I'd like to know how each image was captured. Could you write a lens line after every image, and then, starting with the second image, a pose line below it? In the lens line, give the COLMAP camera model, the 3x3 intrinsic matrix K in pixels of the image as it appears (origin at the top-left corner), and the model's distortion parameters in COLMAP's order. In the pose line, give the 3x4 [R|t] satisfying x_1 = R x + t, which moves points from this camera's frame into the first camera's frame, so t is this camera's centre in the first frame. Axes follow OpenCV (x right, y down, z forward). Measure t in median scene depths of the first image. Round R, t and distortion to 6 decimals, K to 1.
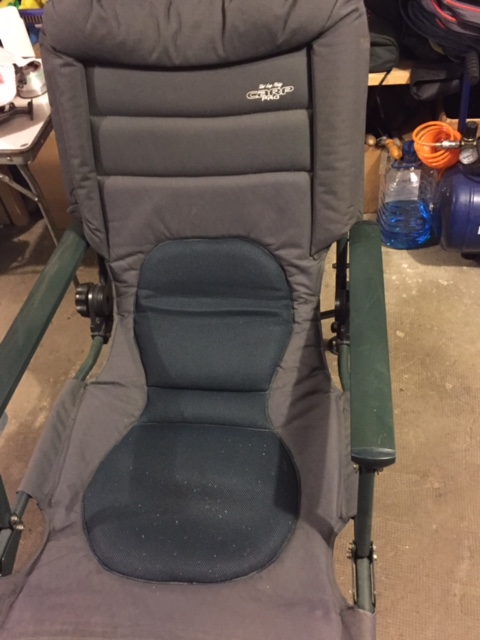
lens RADIAL K [[621.8, 0, 240.8], [0, 621.8, 320.4], [0, 0, 1]] dist [0.060799, 0.000000]
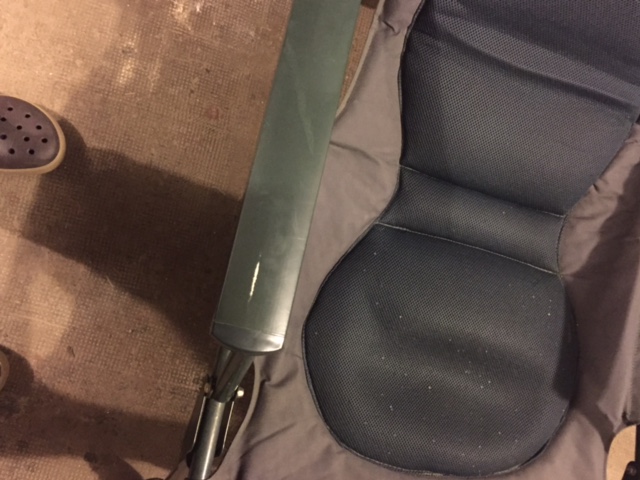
lens RADIAL K [[621.8, 0, 319.6], [0, 621.8, 239.9], [0, 0, 1]] dist [0.060799, 0.000000]
pose [[0.922180, 0.141472, 0.359957, -0.442520], [-0.329605, 0.774397, 0.540064, -0.148707], [-0.202346, -0.616680, 0.760764, 0.487085]]
